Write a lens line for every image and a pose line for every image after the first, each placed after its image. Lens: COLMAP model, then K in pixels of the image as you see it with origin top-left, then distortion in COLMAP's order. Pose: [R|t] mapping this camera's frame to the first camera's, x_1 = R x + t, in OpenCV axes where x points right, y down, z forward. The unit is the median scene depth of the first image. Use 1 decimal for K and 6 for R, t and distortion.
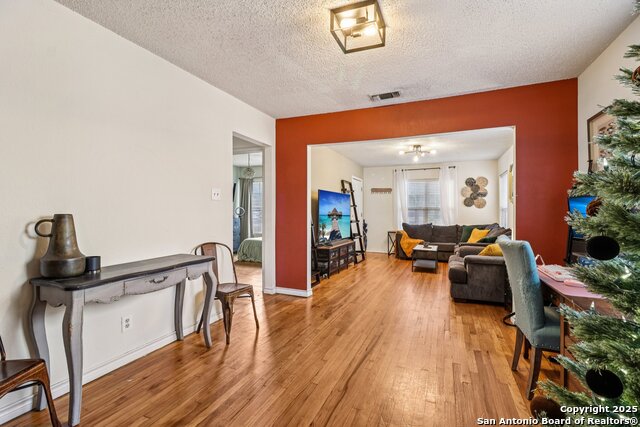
lens RADIAL K [[296.9, 0, 323.1], [0, 296.9, 210.2], [0, 0, 1]] dist [0.001643, 0.000322]
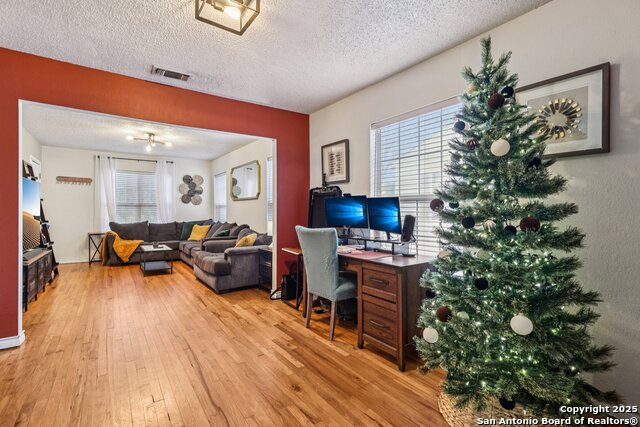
lens RADIAL K [[296.9, 0, 321.2], [0, 296.9, 209.4], [0, 0, 1]] dist [0.001643, 0.000322]
pose [[0.528402, -0.002501, 0.848990, -0.135108], [-0.003869, 0.999978, 0.005354, 0.001426], [-0.848985, -0.006114, 0.528381, 0.076030]]
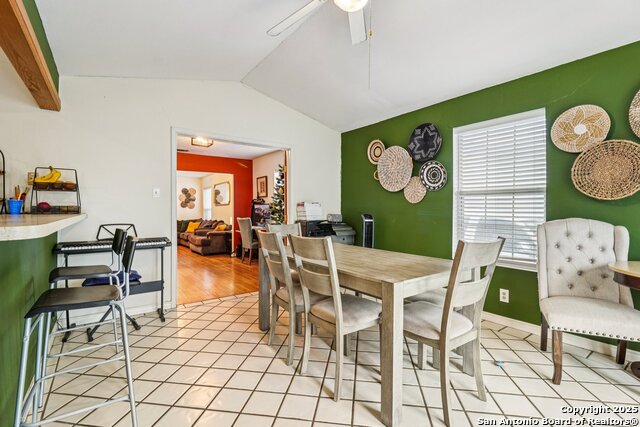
lens RADIAL K [[296.9, 0, 320.6], [0, 296.9, 211.6], [0, 0, 1]] dist [0.001643, 0.000322]
pose [[0.515392, -0.001473, 0.856953, -0.447050], [0.001157, 0.999999, 0.001024, 0.006728], [-0.856954, 0.000464, 0.515393, -0.359061]]
